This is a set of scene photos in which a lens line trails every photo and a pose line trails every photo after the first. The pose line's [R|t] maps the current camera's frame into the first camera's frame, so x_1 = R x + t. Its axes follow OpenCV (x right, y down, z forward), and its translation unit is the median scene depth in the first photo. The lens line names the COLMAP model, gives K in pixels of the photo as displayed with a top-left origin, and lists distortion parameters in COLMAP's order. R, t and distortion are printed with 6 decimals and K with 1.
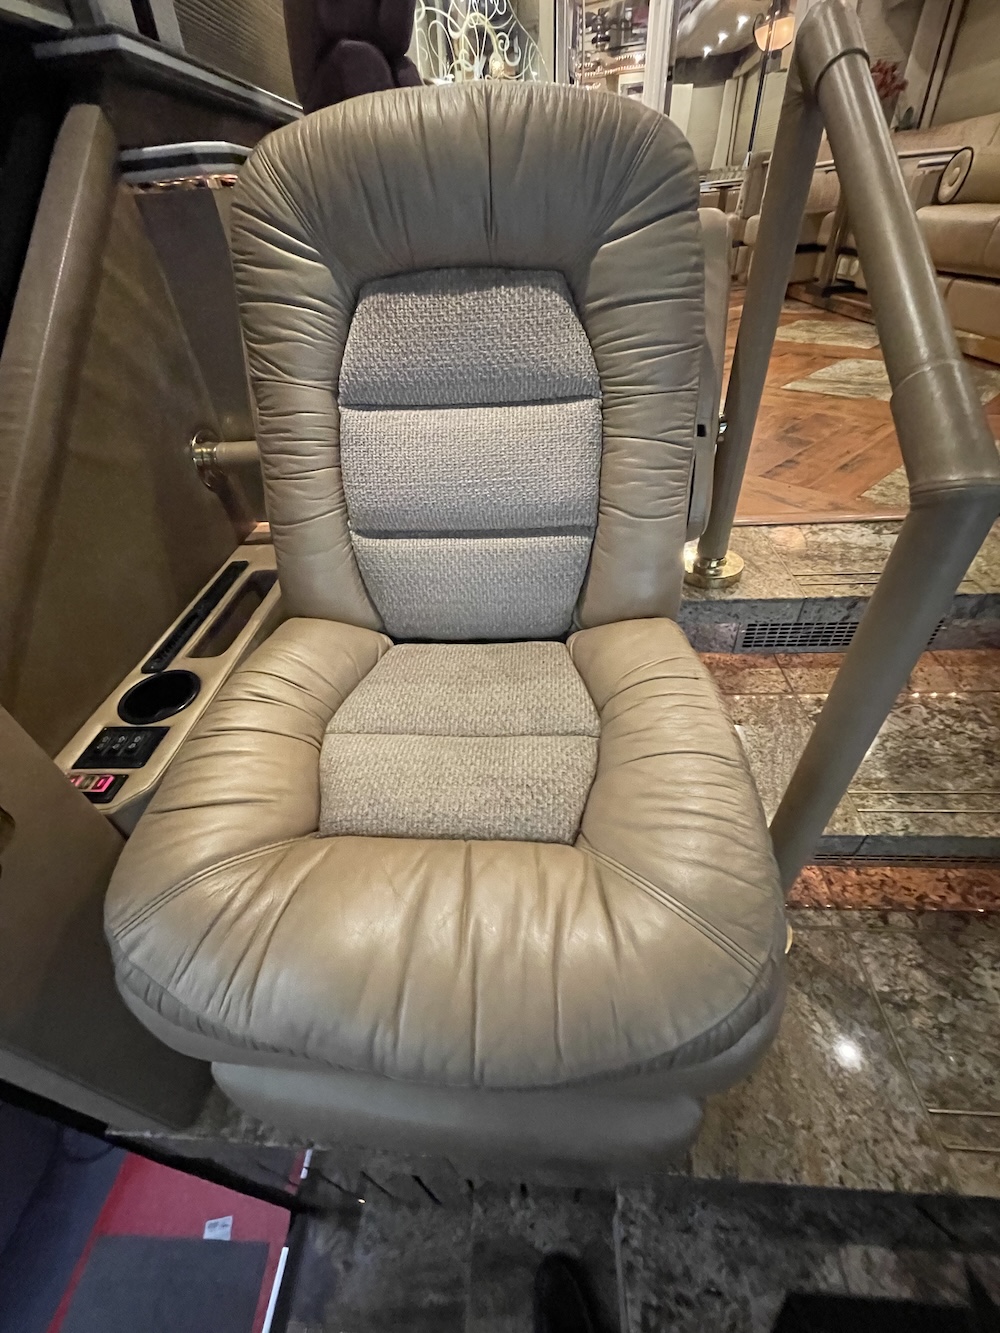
lens RADIAL K [[536.9, 0, 487.7], [0, 536.9, 658.0], [0, 0, 1]] dist [-0.004523, 0.002415]
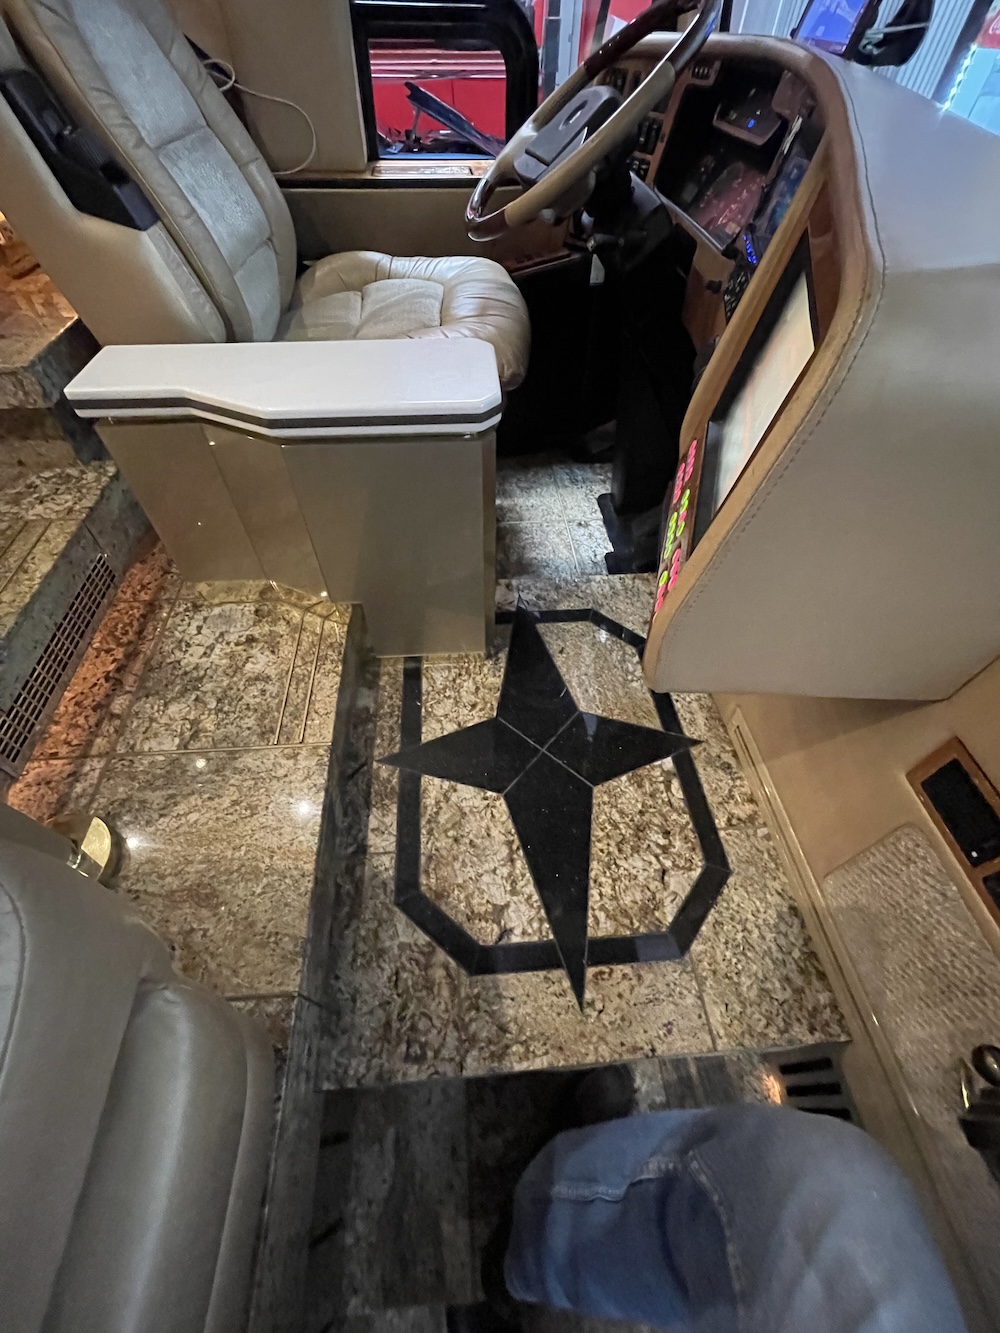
lens RADIAL K [[536.9, 0, 492.0], [0, 536.9, 661.1], [0, 0, 1]] dist [-0.004523, 0.002415]
pose [[-0.137325, -0.730717, 0.668726, 0.112983], [0.629462, 0.456894, 0.628510, 0.276965], [-0.764800, 0.507248, 0.397216, 0.099552]]
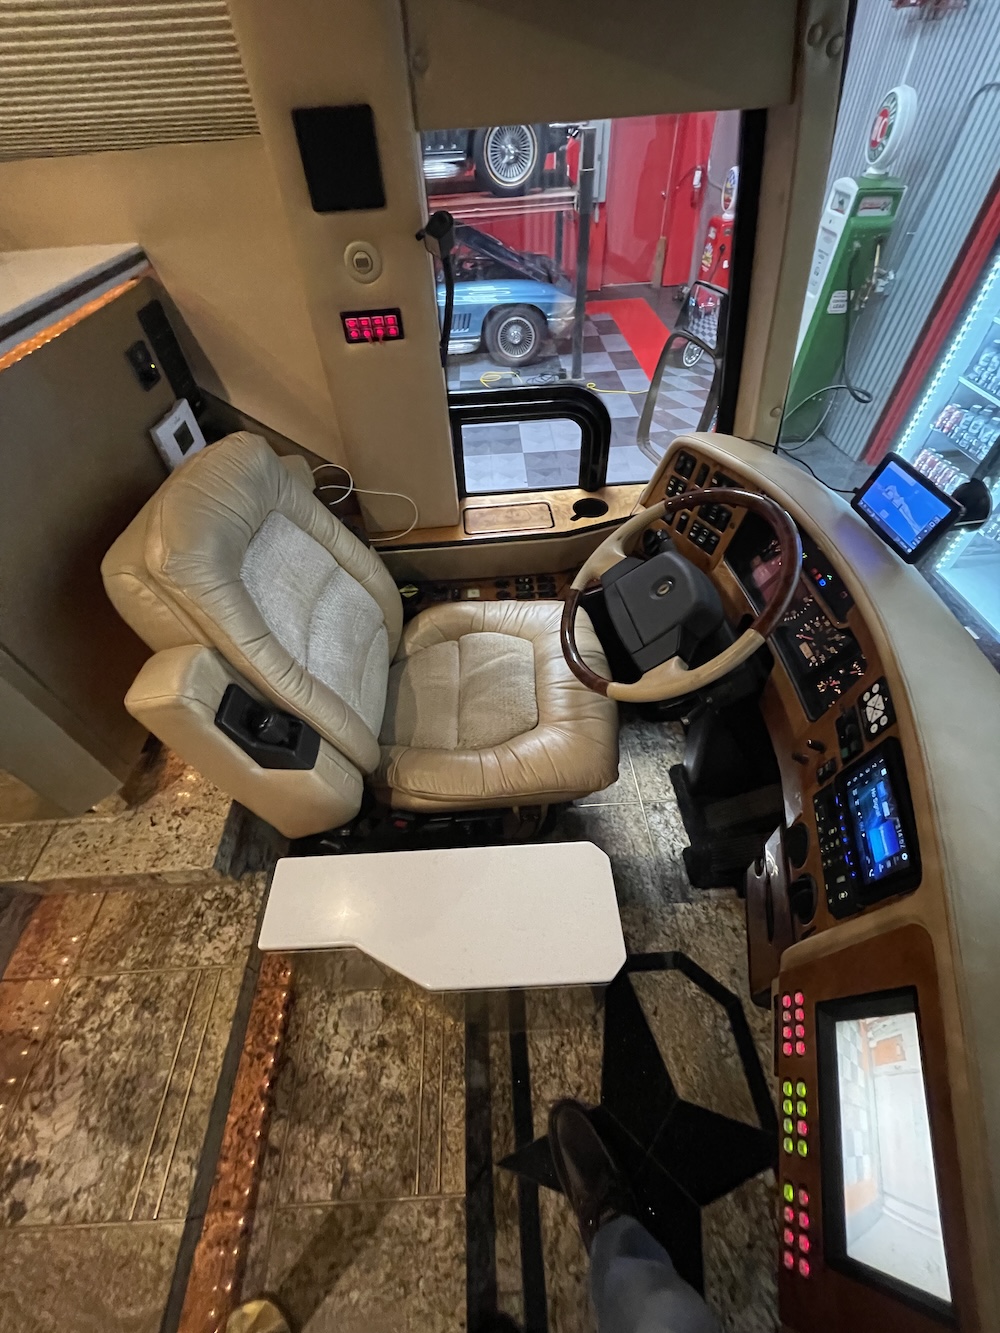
lens RADIAL K [[536.9, 0, 493.9], [0, 536.9, 667.2], [0, 0, 1]] dist [-0.004523, 0.002415]
pose [[-0.103828, -0.687976, 0.718268, 0.597262], [0.671087, 0.484548, 0.561120, -0.260853], [-0.734073, 0.540280, 0.411382, -0.244444]]
